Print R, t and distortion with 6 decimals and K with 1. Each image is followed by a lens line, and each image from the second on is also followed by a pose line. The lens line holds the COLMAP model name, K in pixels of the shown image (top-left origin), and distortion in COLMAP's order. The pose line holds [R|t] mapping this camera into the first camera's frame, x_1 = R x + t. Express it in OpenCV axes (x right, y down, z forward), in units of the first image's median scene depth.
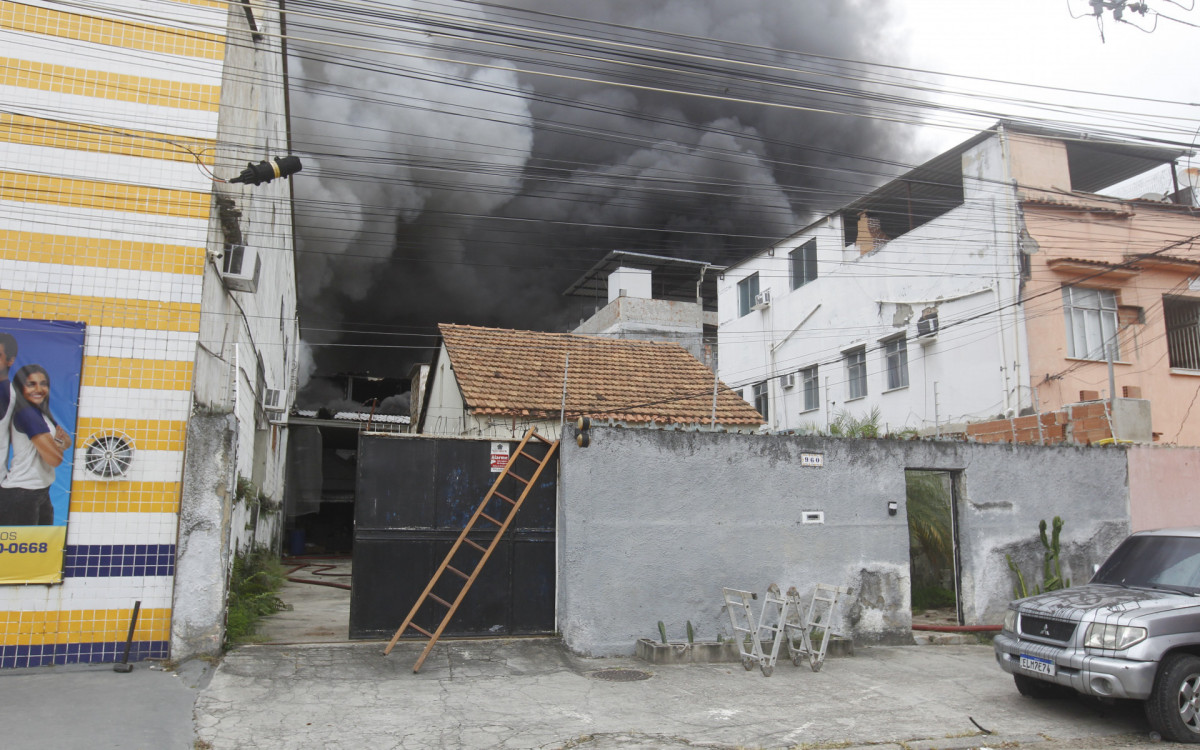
lens RADIAL K [[978.4, 0, 599.3], [0, 978.4, 371.8], [0, 0, 1]] dist [0.017262, -0.010899]
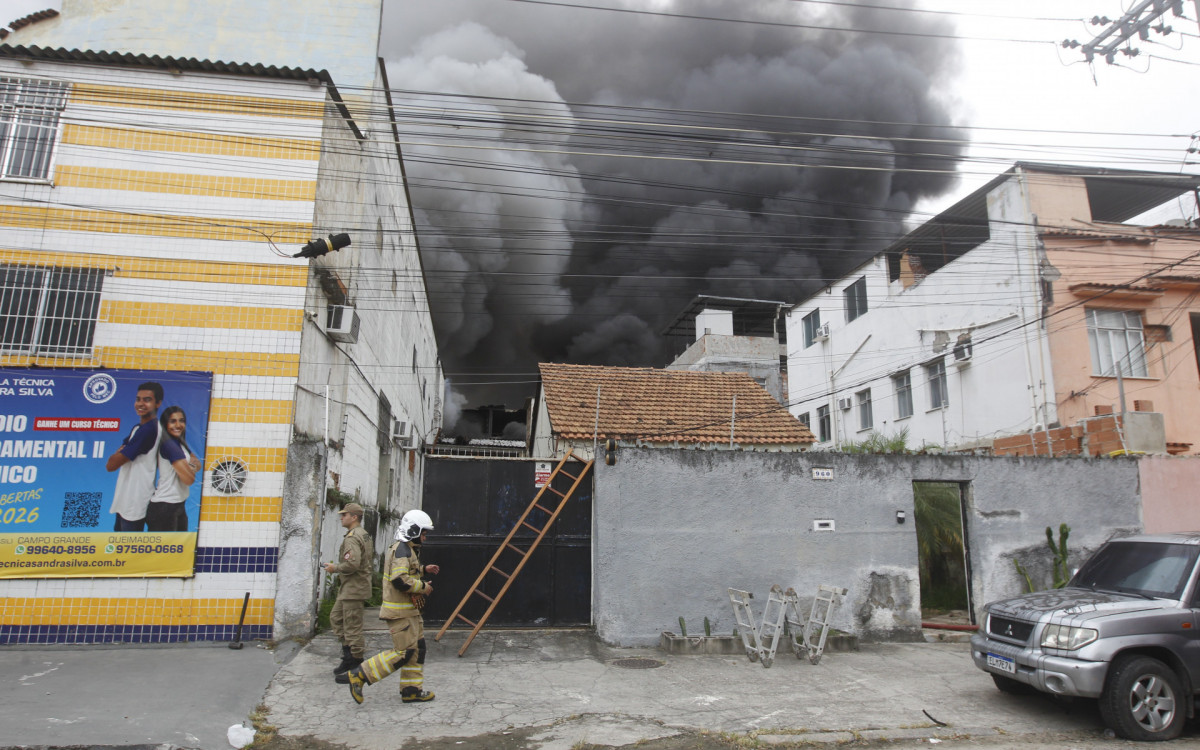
lens RADIAL K [[832.2, 0, 598.9], [0, 832.2, 370.2], [0, 0, 1]] dist [-0.012524, 0.004575]
pose [[0.985330, -0.032137, -0.167608, 0.135097], [0.025827, 0.998878, -0.039697, 0.002840], [0.168696, 0.034786, 0.985054, 0.017310]]
